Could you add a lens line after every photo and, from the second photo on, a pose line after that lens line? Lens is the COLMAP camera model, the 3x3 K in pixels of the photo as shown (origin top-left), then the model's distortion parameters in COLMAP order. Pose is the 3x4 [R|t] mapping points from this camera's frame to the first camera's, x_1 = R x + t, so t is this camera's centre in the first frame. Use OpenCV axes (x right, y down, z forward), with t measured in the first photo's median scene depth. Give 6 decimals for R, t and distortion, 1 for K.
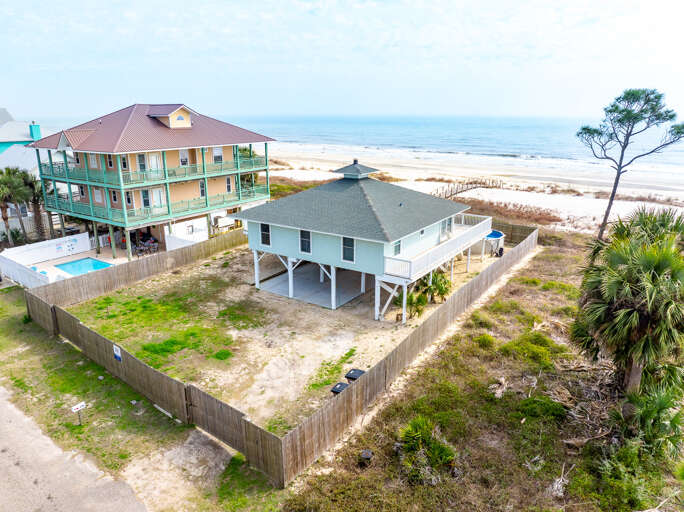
lens RADIAL K [[481.2, 0, 345.3], [0, 481.2, 257.8], [0, 0, 1]] dist [-0.035267, -0.005819]
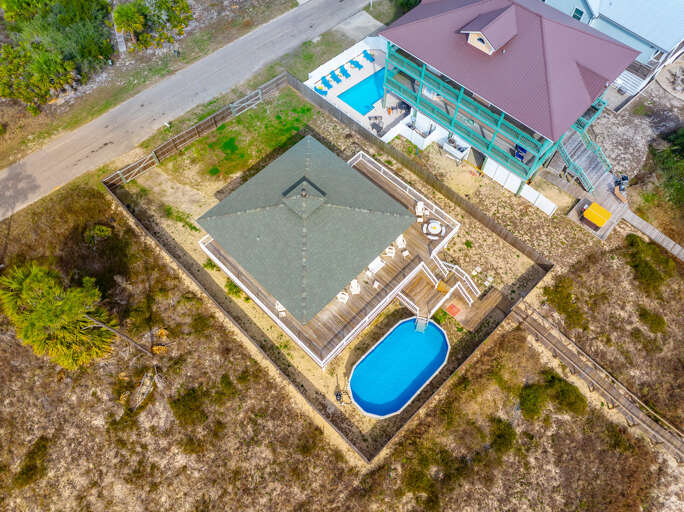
lens RADIAL K [[481.2, 0, 343.2], [0, 481.2, 253.6], [0, 0, 1]] dist [-0.035267, -0.005819]
pose [[-0.180968, 0.862705, -0.472218, 0.702579], [-0.287738, 0.412694, 0.864228, -1.229776], [0.940456, 0.292272, 0.173549, 1.062067]]
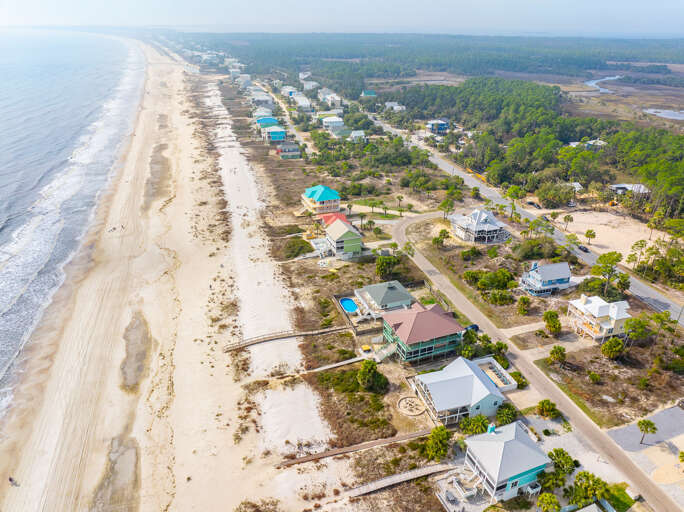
lens RADIAL K [[481.2, 0, 340.8], [0, 481.2, 256.9], [0, 0, 1]] dist [-0.035267, -0.005819]
pose [[-0.811305, -0.257792, 0.524717, -2.238864], [0.162134, 0.763110, 0.625601, -3.825275], [-0.561691, 0.592627, -0.577318, 4.302847]]
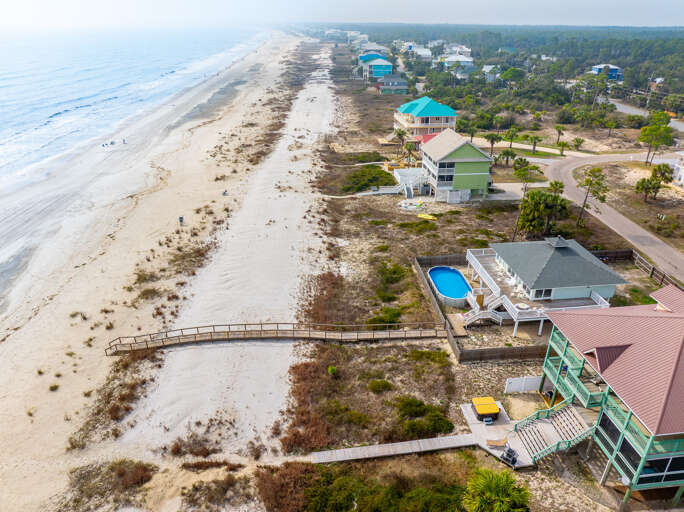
lens RADIAL K [[481.2, 0, 341.0], [0, 481.2, 254.2], [0, 0, 1]] dist [-0.035267, -0.005819]
pose [[-0.639485, -0.330486, 0.694145, -0.819339], [0.219376, 0.786911, 0.576754, -1.550054], [-0.736840, 0.521105, -0.430717, 2.739468]]
